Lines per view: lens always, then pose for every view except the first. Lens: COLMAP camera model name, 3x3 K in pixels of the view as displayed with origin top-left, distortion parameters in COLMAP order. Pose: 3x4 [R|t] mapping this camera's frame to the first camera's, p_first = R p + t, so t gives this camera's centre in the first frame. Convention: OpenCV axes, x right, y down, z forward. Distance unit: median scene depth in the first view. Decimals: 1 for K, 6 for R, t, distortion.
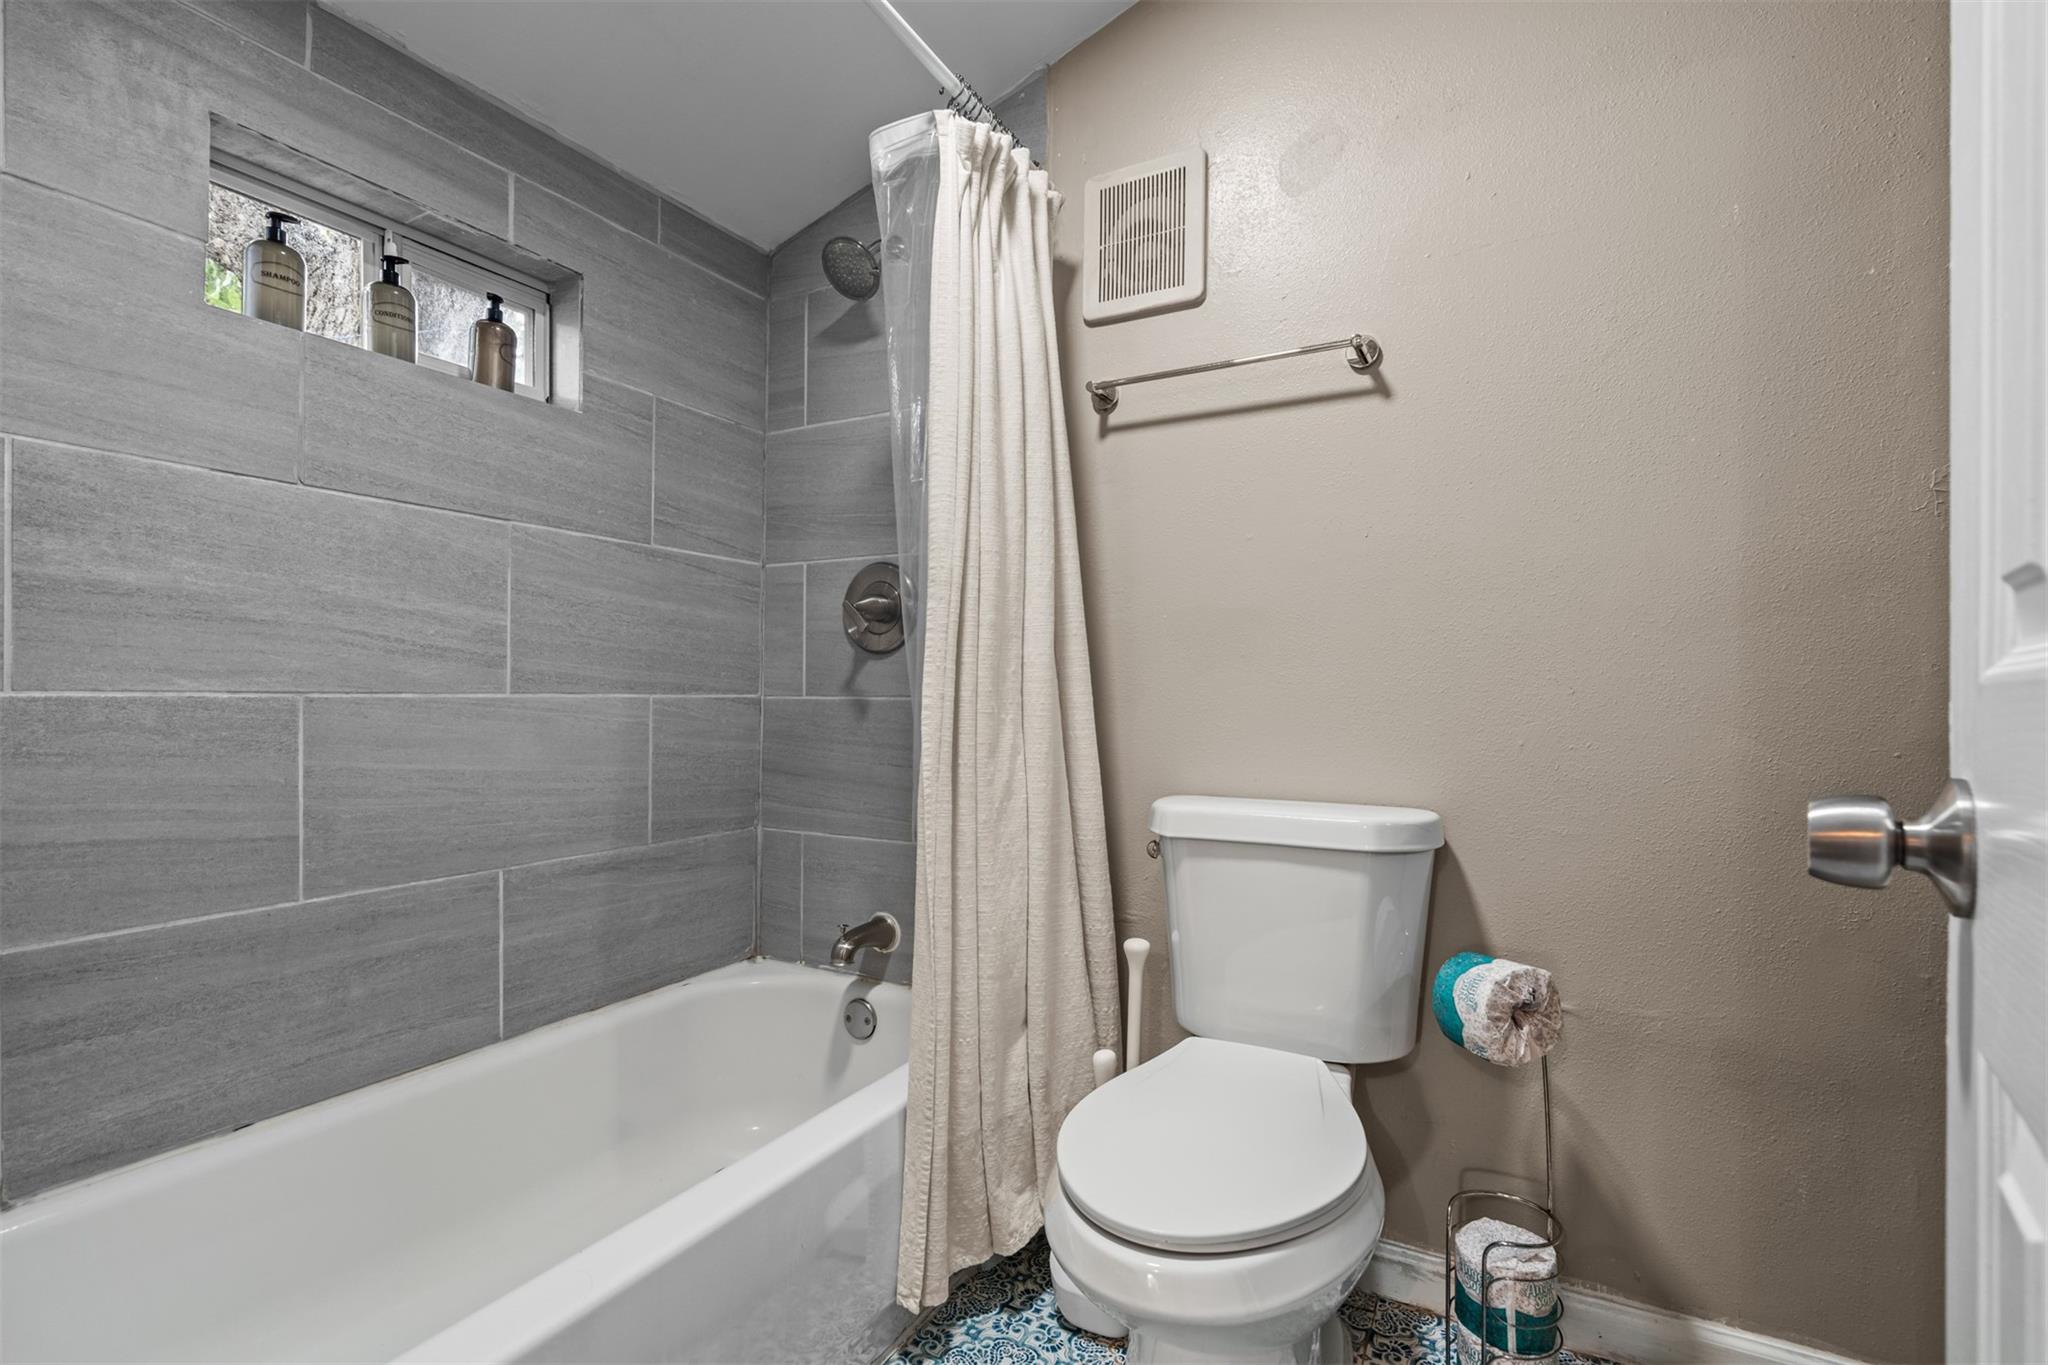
lens RADIAL K [[935.8, 0, 1023.6], [0, 935.8, 699.3], [0, 0, 1]] dist [-0.001249, 0.000789]
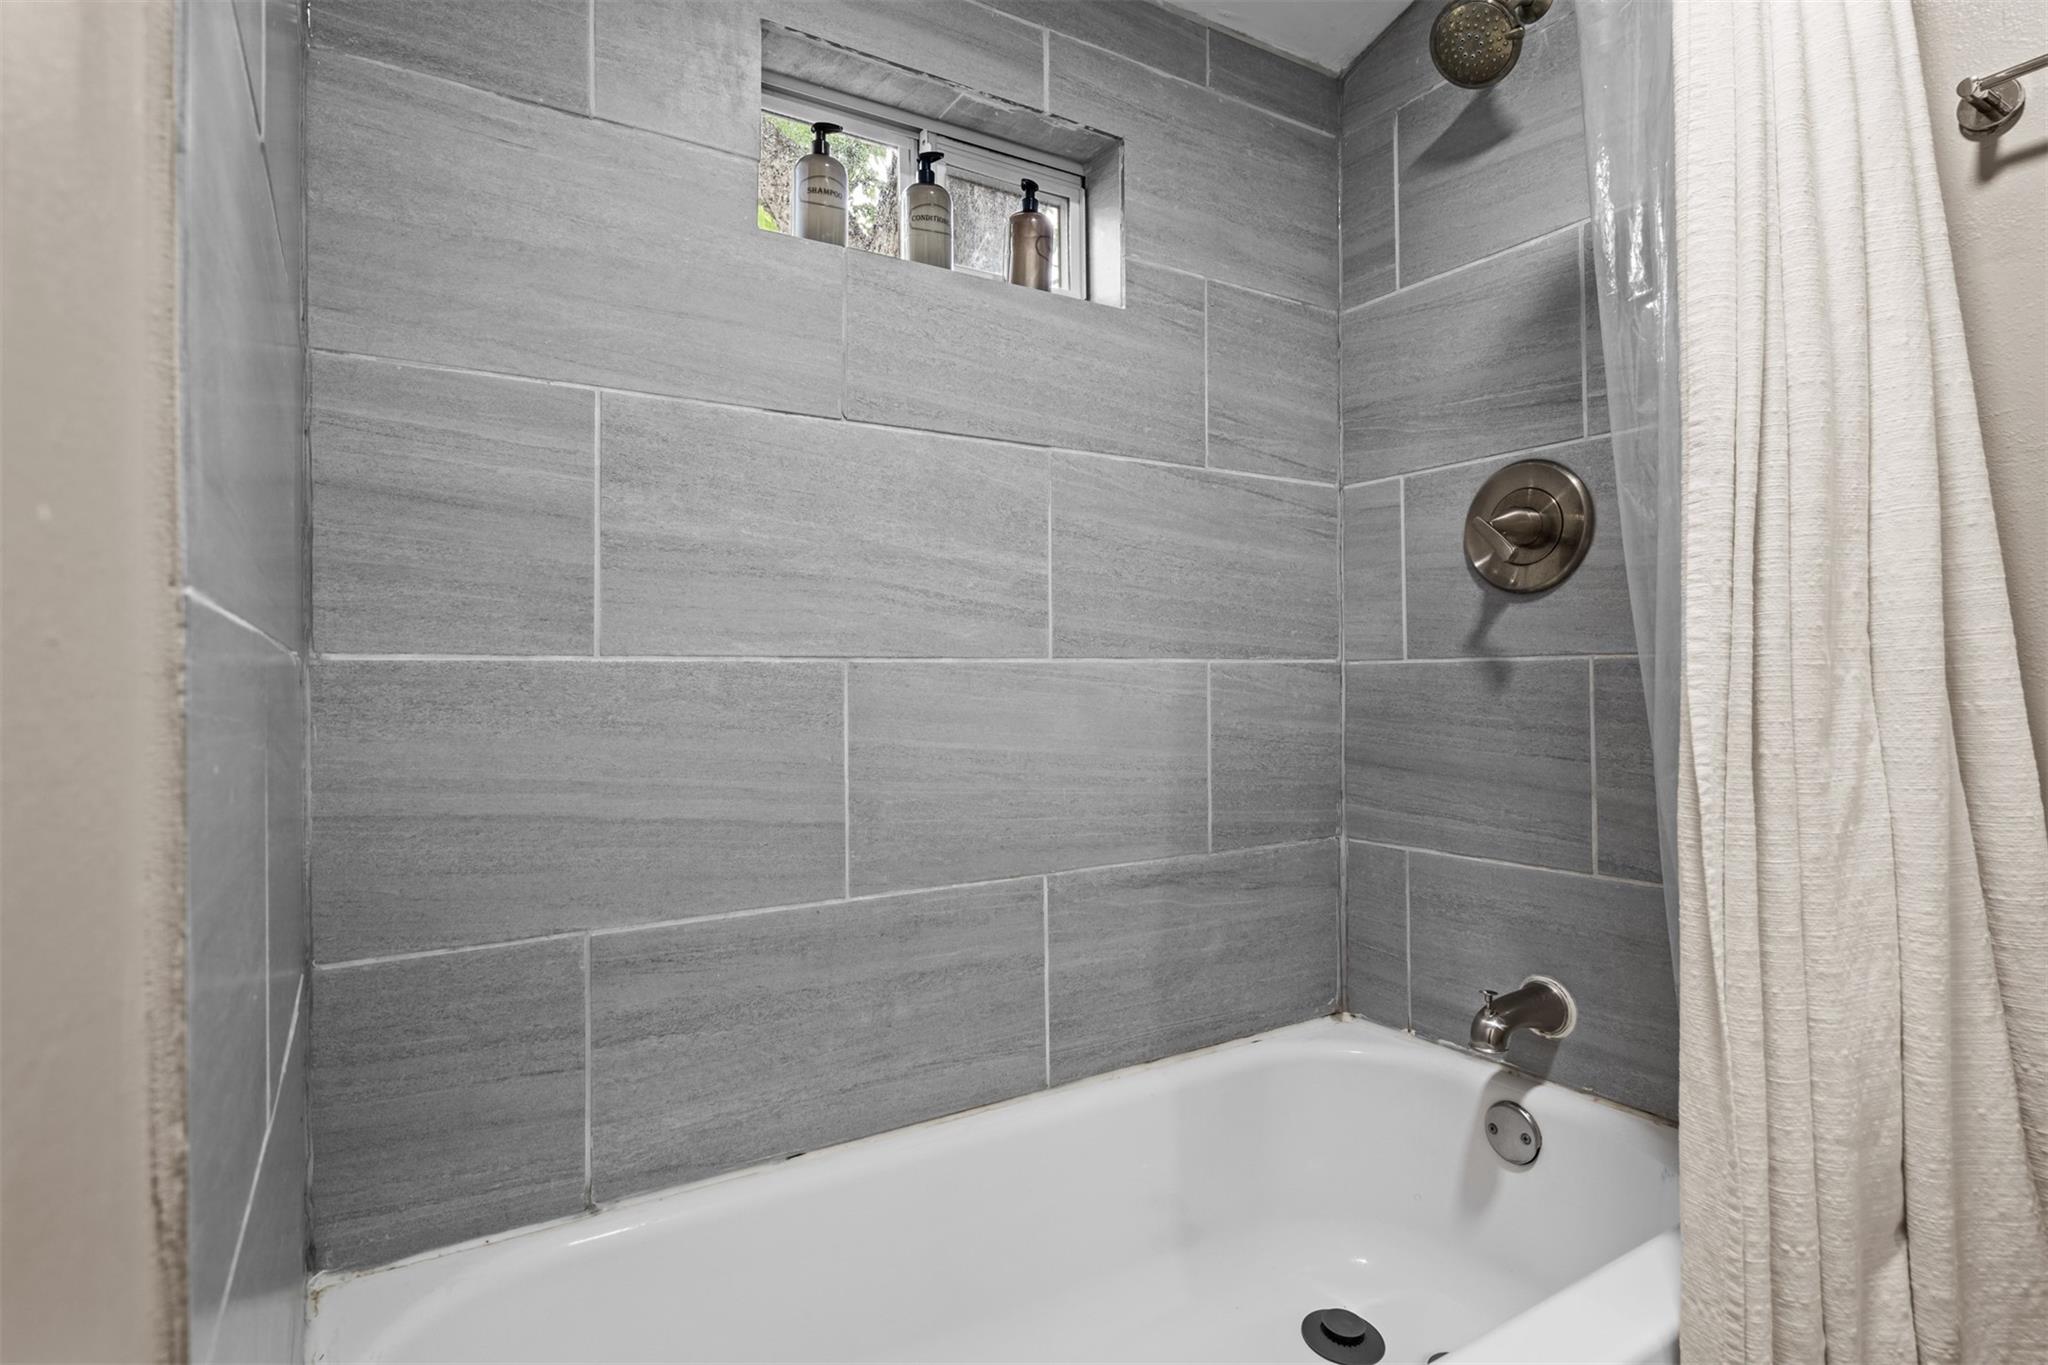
lens RADIAL K [[1049.7, 0, 1022.5], [0, 1049.7, 655.7], [0, 0, 1]] dist [0.003016, 0.002354]
pose [[0.879529, -0.025072, -0.475184, -0.149202], [0.011467, 0.999438, -0.031508, 0.021747], [0.475706, 0.022263, 0.879322, 0.199565]]
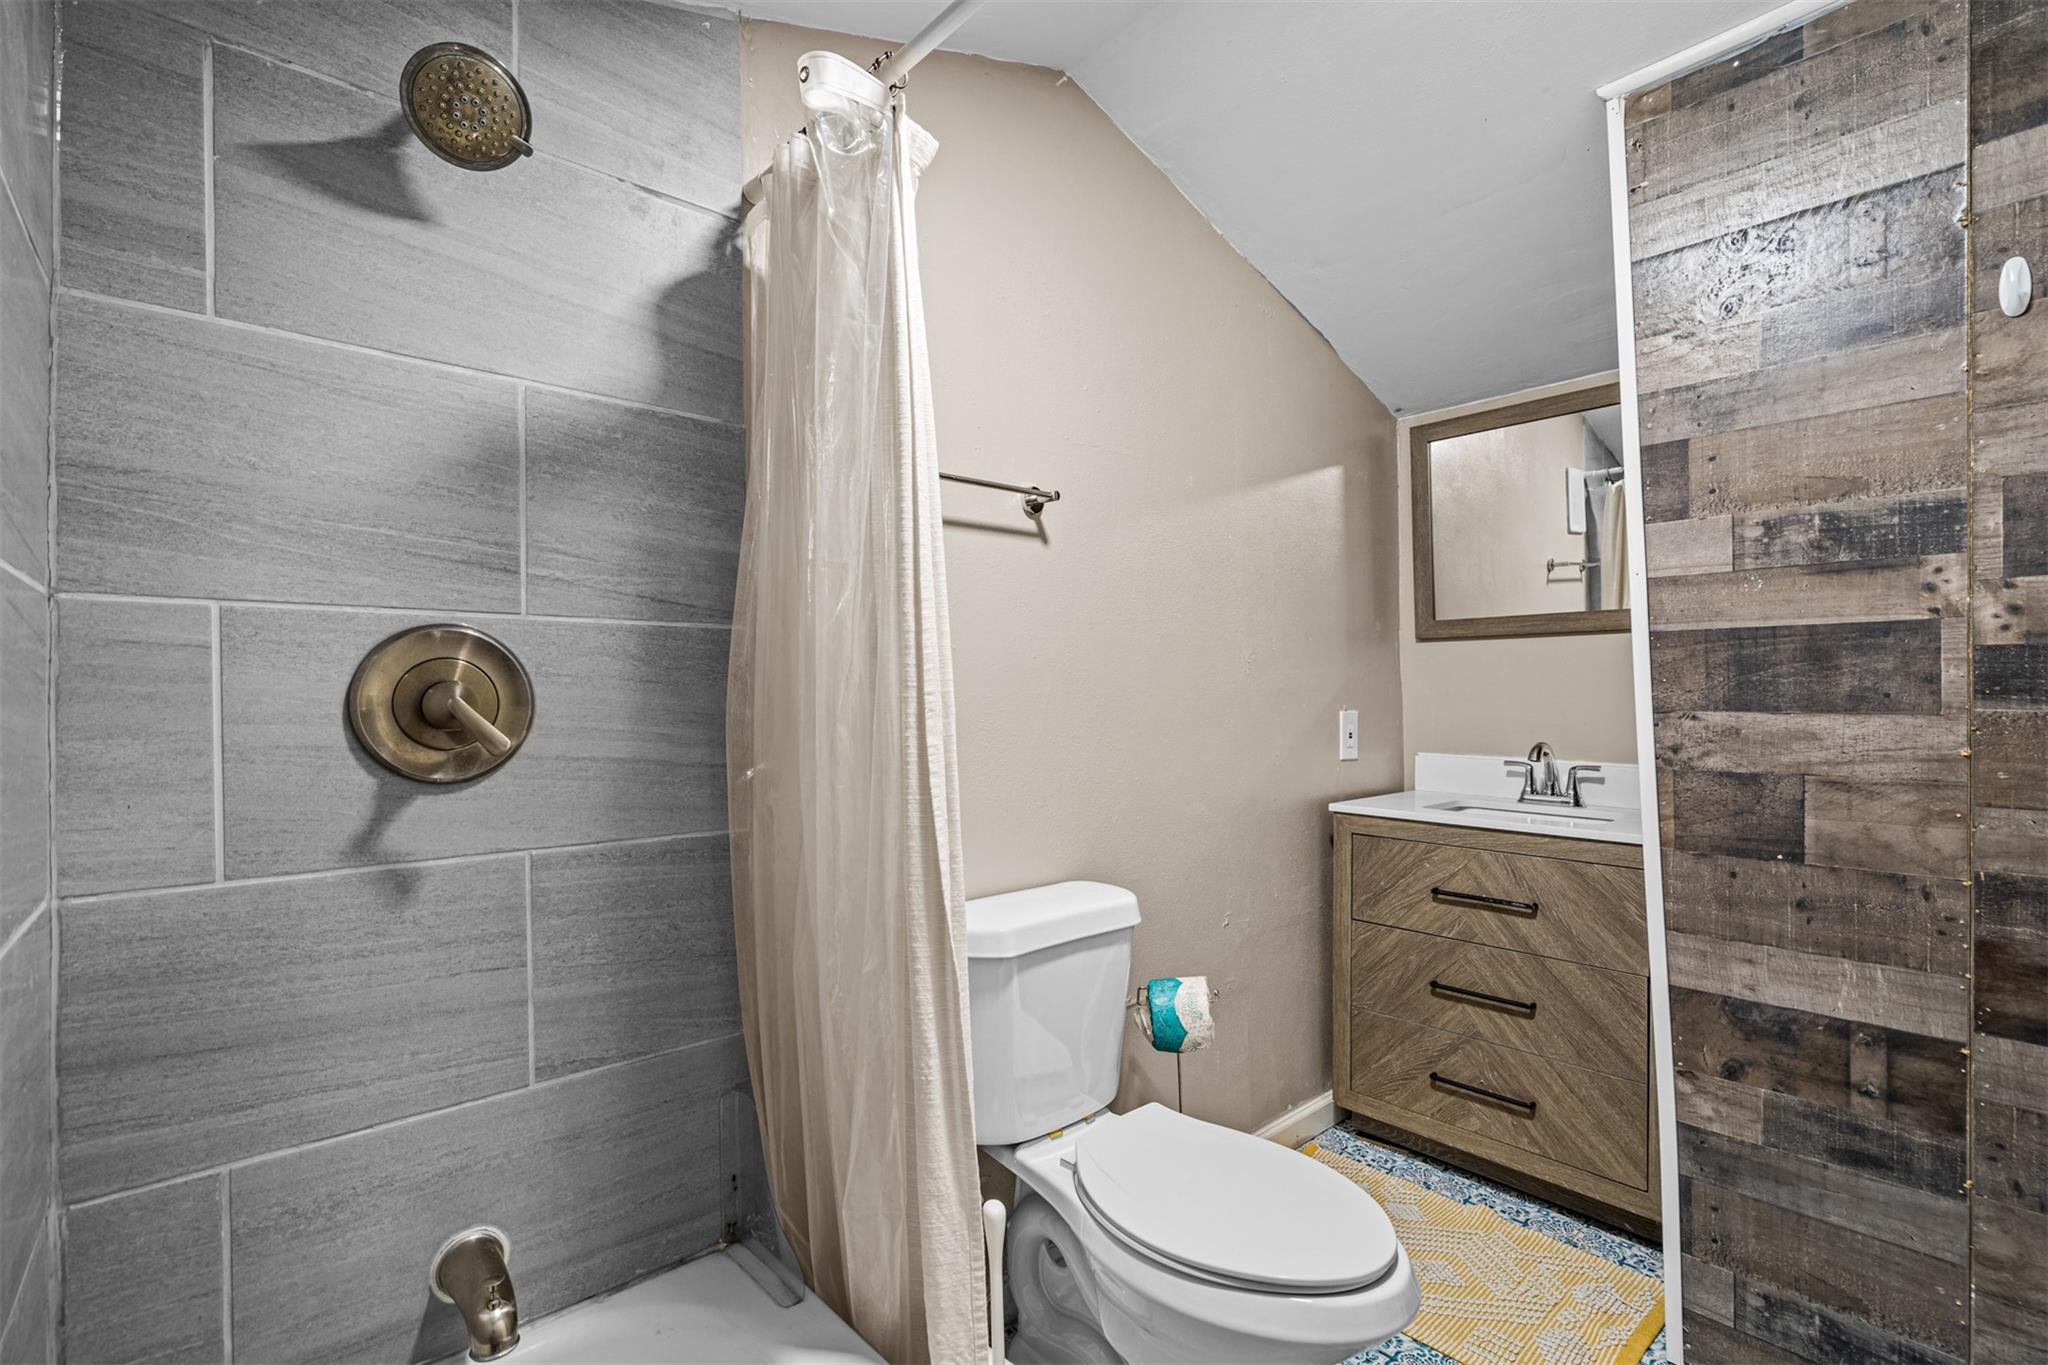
lens RADIAL K [[935.8, 0, 1023.6], [0, 935.8, 699.3], [0, 0, 1]] dist [-0.001249, 0.000789]
pose [[0.337111, -0.009645, 0.941416, -0.748379], [0.014305, 0.999885, 0.005122, -0.128258], [-0.941356, 0.011740, 0.337210, 0.620062]]
